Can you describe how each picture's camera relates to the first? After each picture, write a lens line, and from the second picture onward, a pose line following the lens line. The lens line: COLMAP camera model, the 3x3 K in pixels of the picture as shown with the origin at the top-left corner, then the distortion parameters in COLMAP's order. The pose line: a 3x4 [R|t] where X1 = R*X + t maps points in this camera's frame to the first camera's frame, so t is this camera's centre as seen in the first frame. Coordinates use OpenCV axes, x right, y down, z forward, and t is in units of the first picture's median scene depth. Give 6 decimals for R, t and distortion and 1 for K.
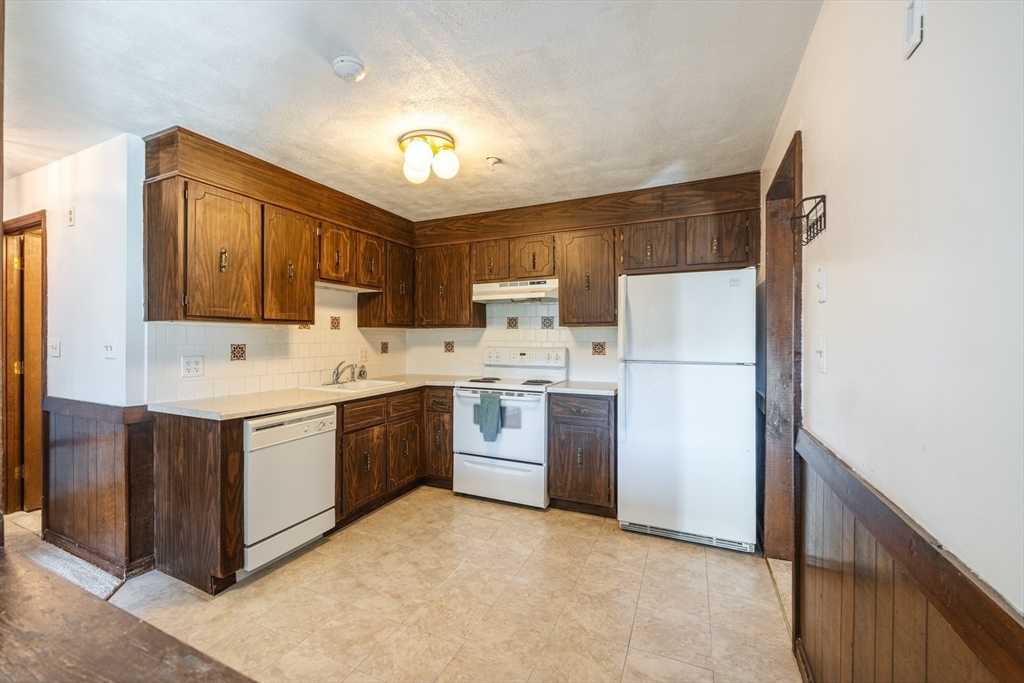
lens RADIAL K [[442.6, 0, 464.3], [0, 442.6, 339.7], [0, 0, 1]] dist [-0.002379, 0.000210]
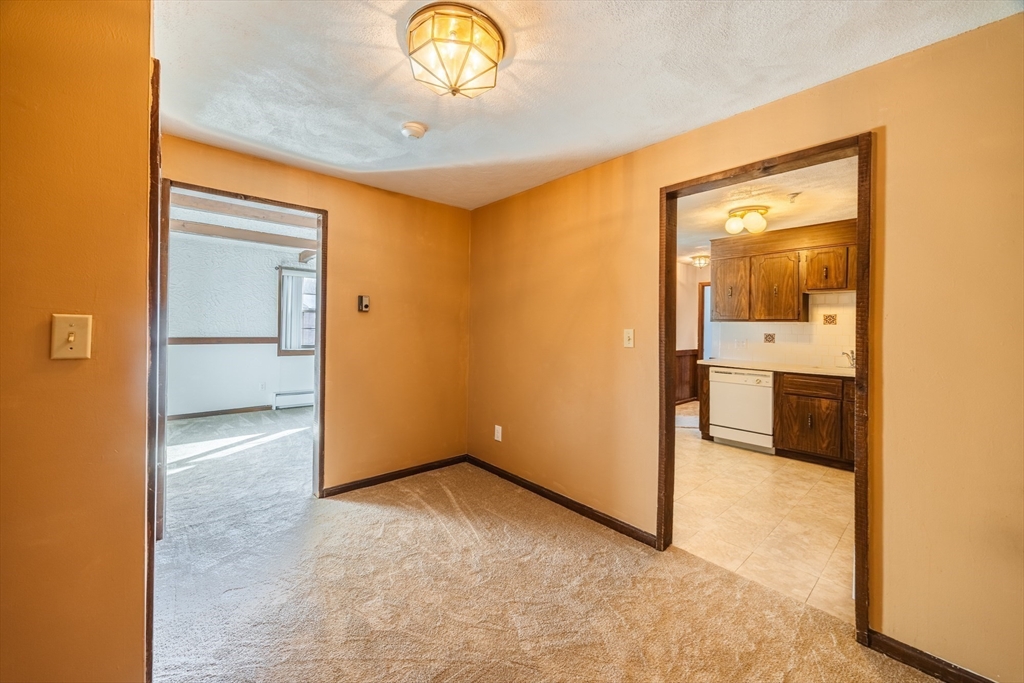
lens RADIAL K [[397.2, 0, 509.6], [0, 397.2, 326.9], [0, 0, 1]] dist [0.000406, 0.000027]
pose [[-0.355248, -0.000689, -0.934772, 1.224777], [-0.016724, 0.999844, 0.005618, -0.007921], [0.934622, 0.017629, -0.355204, 0.540767]]
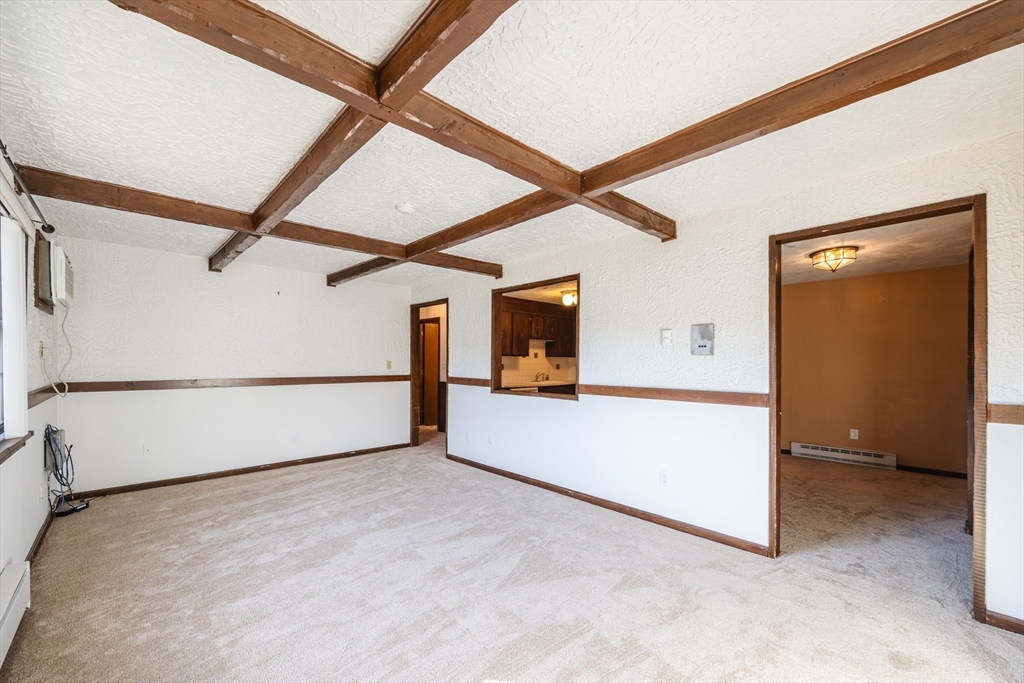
lens RADIAL K [[404.5, 0, 501.5], [0, 404.5, 358.6], [0, 0, 1]] dist [-0.001061, -0.000122]
pose [[0.944043, 0.004425, -0.329794, 0.263003], [-0.008149, 0.999918, -0.009908, 0.002311], [0.329723, 0.012041, 0.944001, -1.180966]]
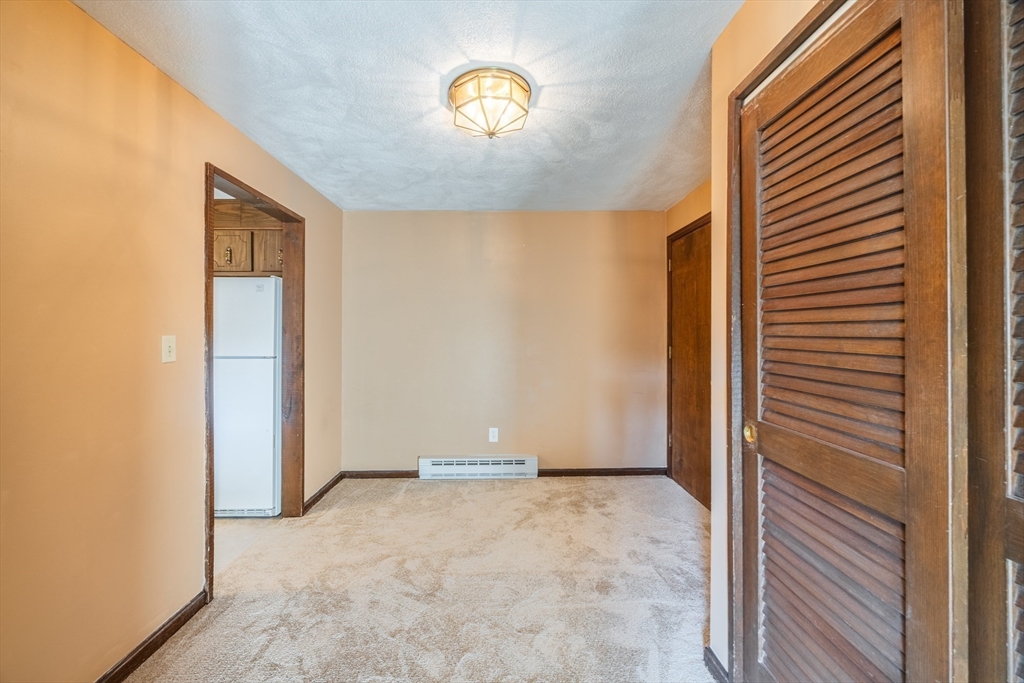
lens RADIAL K [[394.5, 0, 504.8], [0, 394.5, 336.3], [0, 0, 1]] dist [-0.001687, 0.000065]
pose [[0.882017, -0.003082, 0.471208, 0.566441], [0.002152, 0.999995, 0.002511, -0.002909], [-0.471213, -0.001201, 0.882018, -0.188421]]
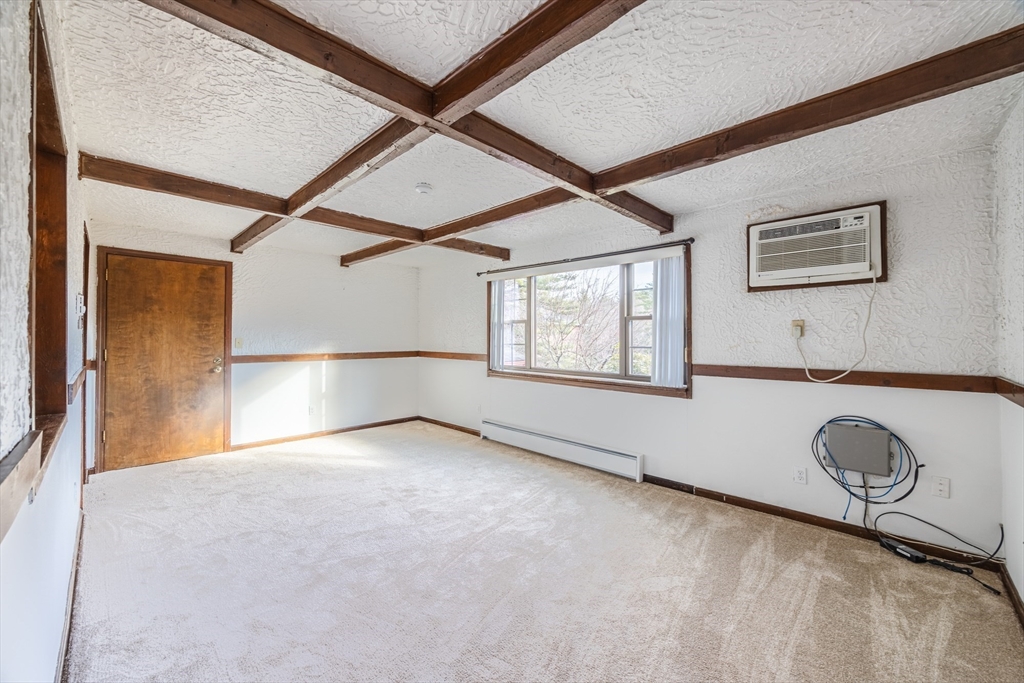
lens RADIAL K [[394.5, 0, 504.8], [0, 394.5, 336.3], [0, 0, 1]] dist [-0.001687, 0.000065]
pose [[-0.957862, 0.001789, 0.287224, -0.642849], [0.001558, 0.999998, -0.001035, -0.002179], [-0.287226, -0.000544, -0.957863, 0.358185]]
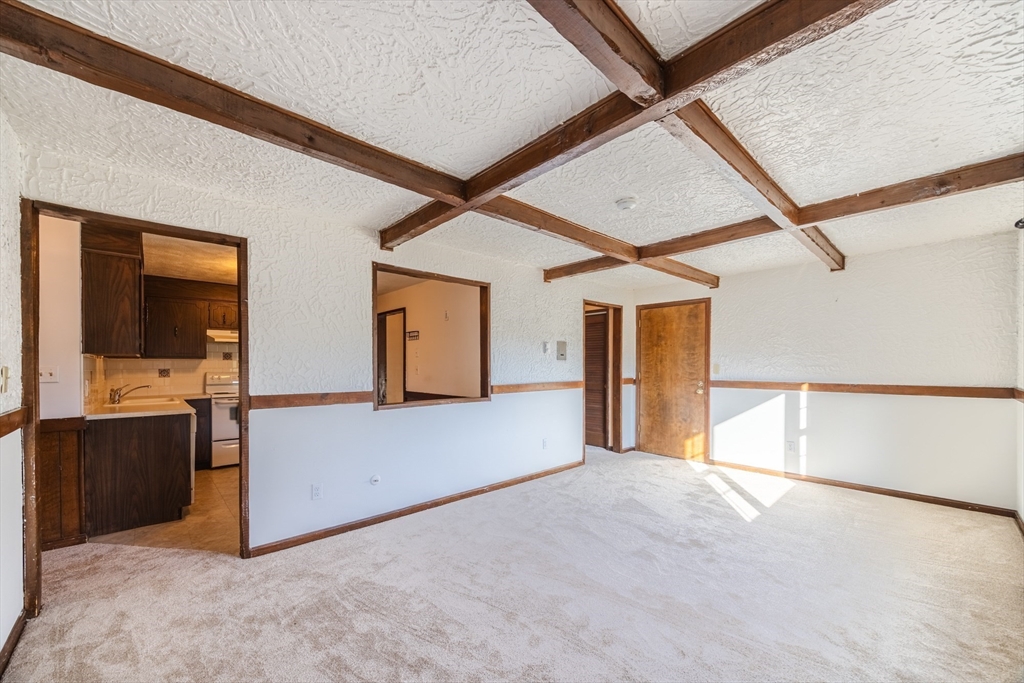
lens RADIAL K [[396.3, 0, 511.5], [0, 396.3, 369.9], [0, 0, 1]] dist [-0.000994, -0.000056]
pose [[0.336573, -0.010184, 0.941602, -1.071644], [0.005945, 0.999945, 0.008690, 0.003457], [-0.941639, 0.002673, 0.336615, -0.475263]]
